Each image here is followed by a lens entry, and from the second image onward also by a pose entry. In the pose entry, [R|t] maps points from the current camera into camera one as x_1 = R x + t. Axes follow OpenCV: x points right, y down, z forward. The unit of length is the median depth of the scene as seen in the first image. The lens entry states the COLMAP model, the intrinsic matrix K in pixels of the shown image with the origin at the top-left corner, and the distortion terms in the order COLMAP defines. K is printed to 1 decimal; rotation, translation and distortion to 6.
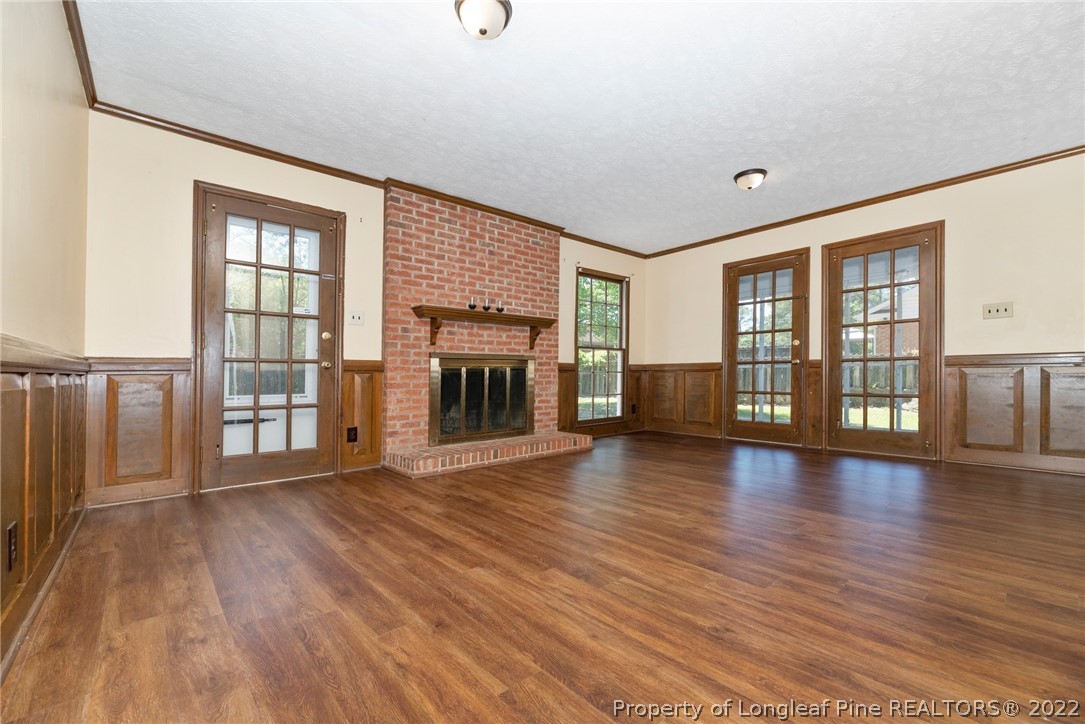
lens RADIAL K [[444.6, 0, 543.9], [0, 444.6, 378.0], [0, 0, 1]] dist [0.002188, -0.000237]
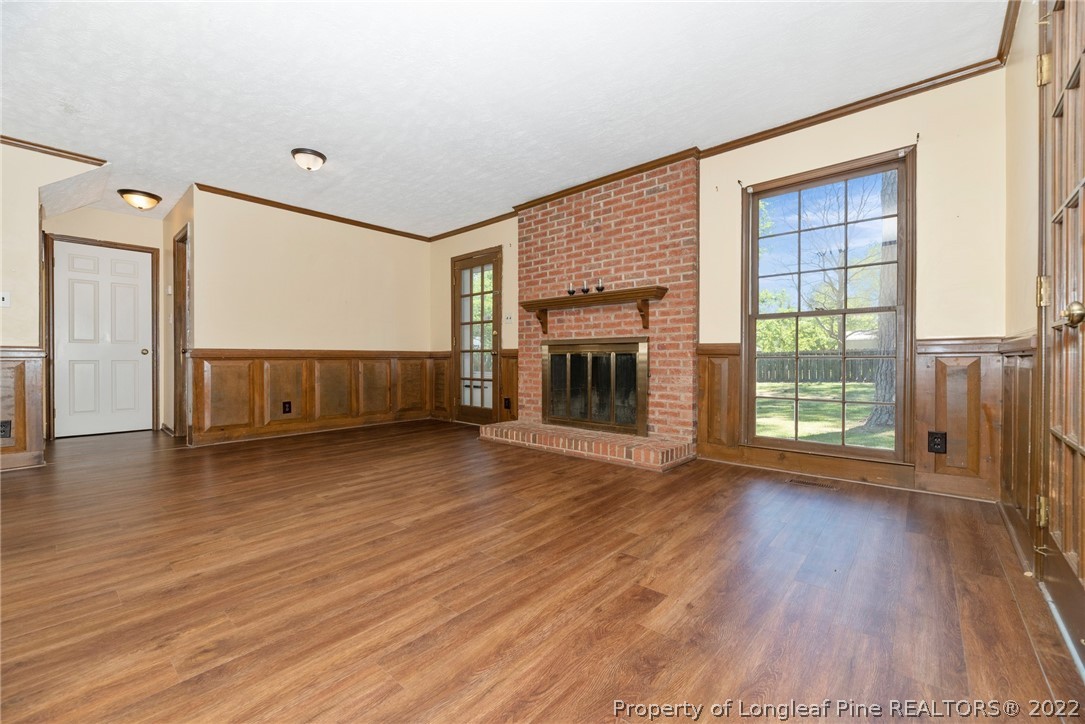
lens RADIAL K [[444.6, 0, 533.0], [0, 444.6, 358.0], [0, 0, 1]] dist [0.002188, -0.000237]
pose [[0.124435, 0.003752, -0.992221, 0.908956], [-0.006379, 0.999975, 0.002981, -0.016704], [0.992207, 0.005958, 0.124455, 0.873010]]
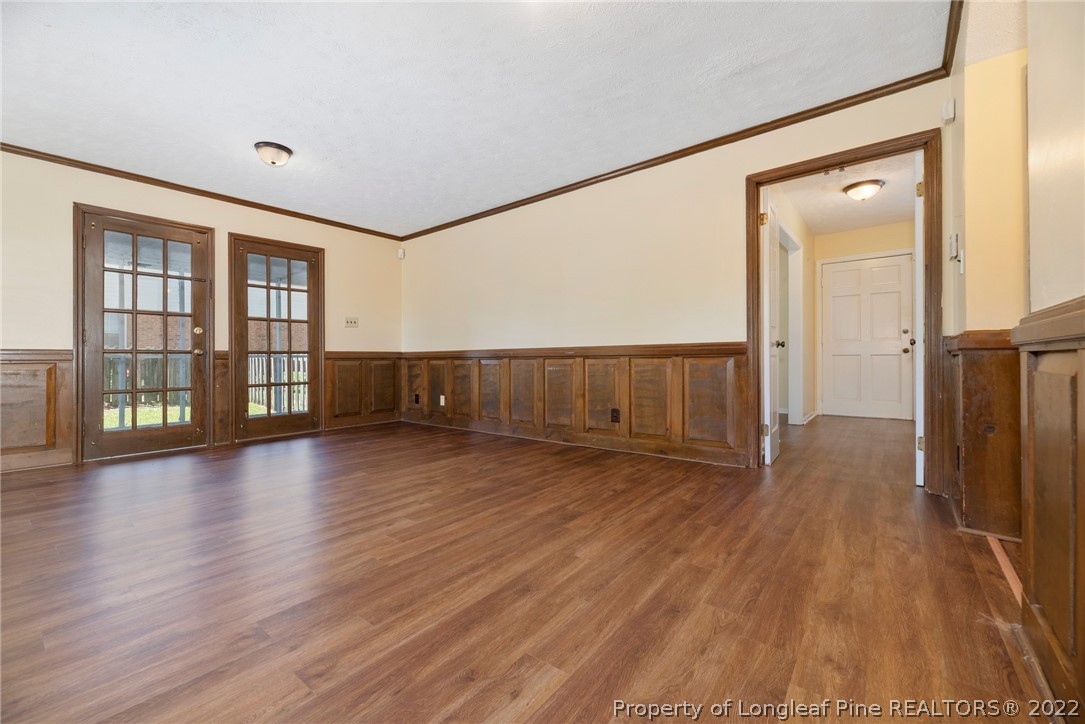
lens RADIAL K [[444.6, 0, 552.3], [0, 444.6, 361.0], [0, 0, 1]] dist [0.002188, -0.000237]
pose [[-0.191685, 0.009444, 0.981411, -0.531182], [0.019411, 0.999795, -0.005830, 0.000234], [-0.981265, 0.017932, -0.191829, 0.589075]]
